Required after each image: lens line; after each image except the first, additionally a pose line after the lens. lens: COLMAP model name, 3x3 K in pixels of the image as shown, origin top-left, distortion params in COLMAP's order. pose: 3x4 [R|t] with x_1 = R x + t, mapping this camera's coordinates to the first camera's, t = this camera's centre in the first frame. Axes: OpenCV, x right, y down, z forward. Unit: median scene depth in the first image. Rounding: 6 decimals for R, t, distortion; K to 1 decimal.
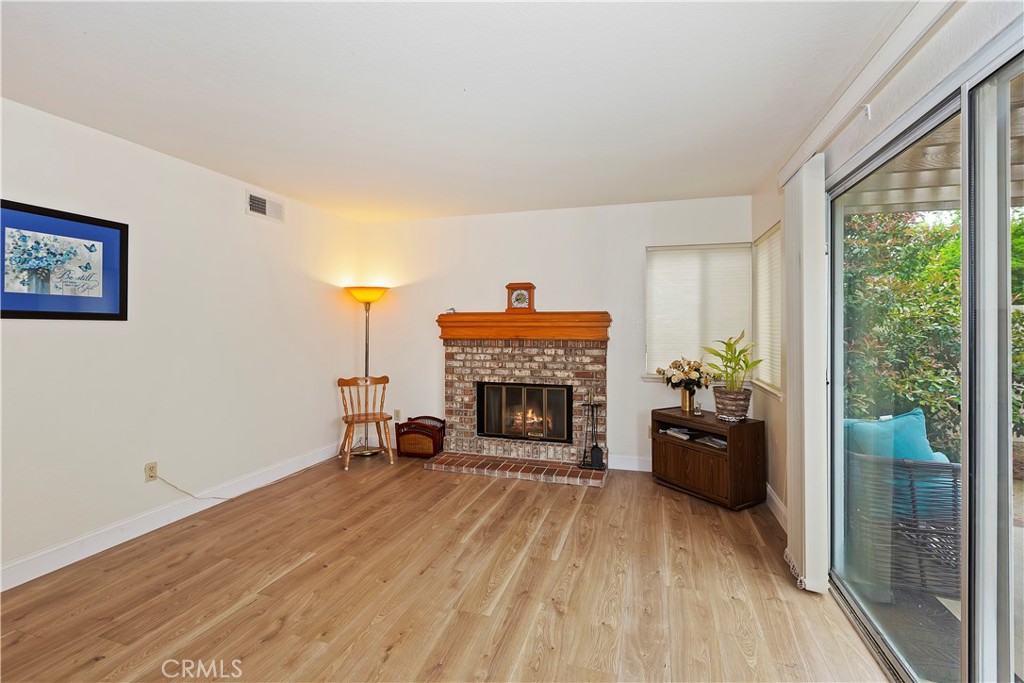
lens RADIAL K [[468.8, 0, 512.8], [0, 468.8, 332.8], [0, 0, 1]] dist [0.000136, -0.001742]
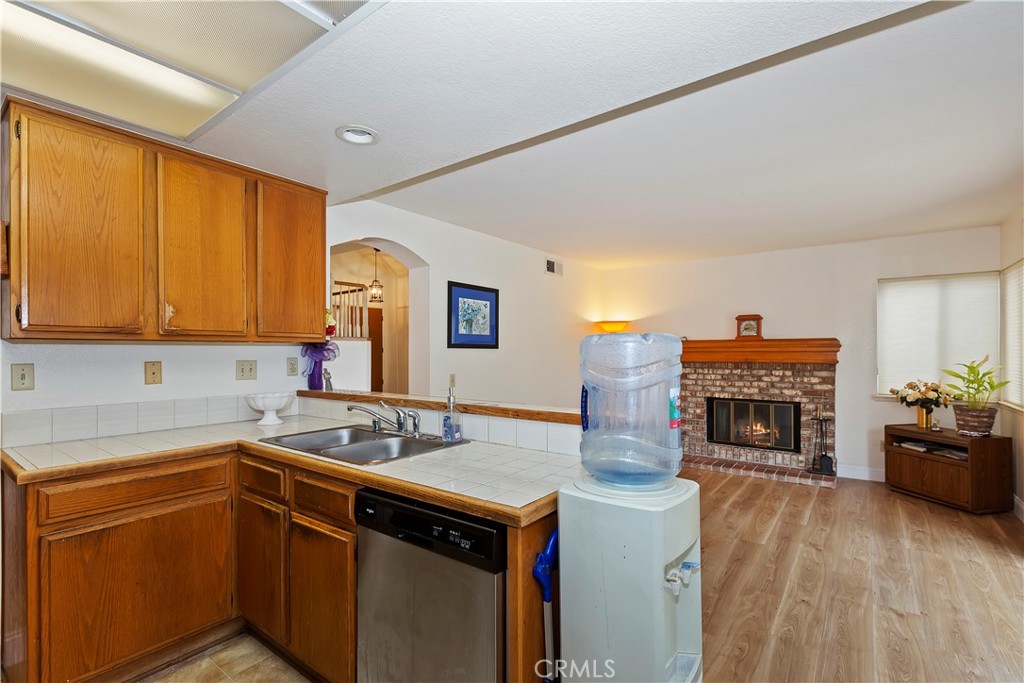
lens RADIAL K [[468.8, 0, 515.6], [0, 468.8, 357.8], [0, 0, 1]] dist [0.000136, -0.001742]
pose [[0.938682, 0.001638, -0.344780, -0.151888], [-0.001306, 0.999998, 0.001196, 0.002684], [0.344781, -0.000673, 0.938683, -0.370918]]
